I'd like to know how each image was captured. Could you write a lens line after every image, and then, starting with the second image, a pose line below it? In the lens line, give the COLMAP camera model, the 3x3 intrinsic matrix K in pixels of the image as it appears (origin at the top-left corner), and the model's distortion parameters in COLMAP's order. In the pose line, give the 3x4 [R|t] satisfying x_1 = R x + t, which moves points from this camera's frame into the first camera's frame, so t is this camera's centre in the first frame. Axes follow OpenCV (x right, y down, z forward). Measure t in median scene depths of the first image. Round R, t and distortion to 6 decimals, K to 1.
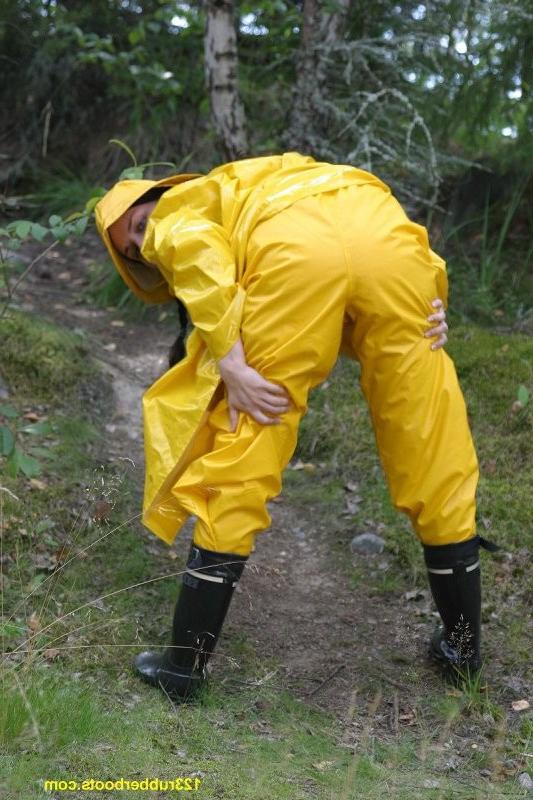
lens RADIAL K [[2086.3, 0, 283.5], [0, 2086.3, 400.7], [0, 0, 1]] dist [0.369682, 0.190191]
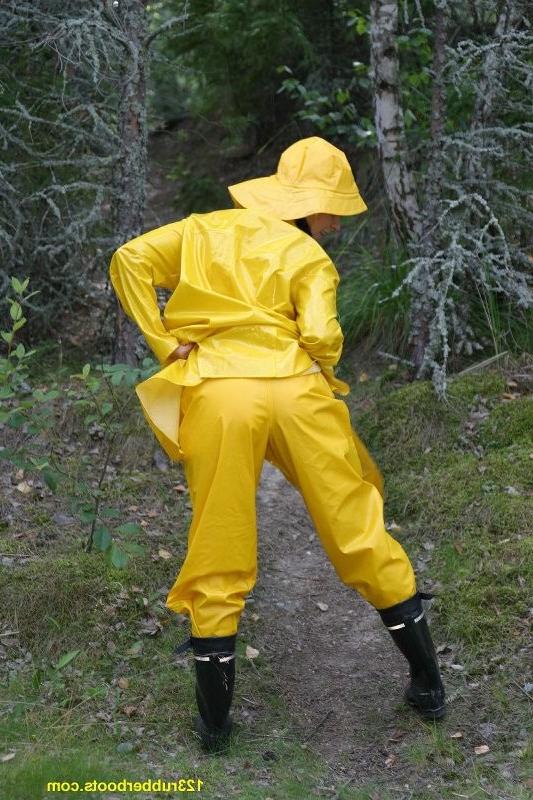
lens RADIAL K [[2194.8, 0, 291.2], [0, 2194.8, 401.7], [0, 0, 1]] dist [0.410206, 0.476656]
pose [[0.979014, -0.040673, -0.199694, 0.204936], [0.048040, 0.998327, 0.032184, -0.082886], [0.198051, -0.041102, 0.979330, -0.232779]]
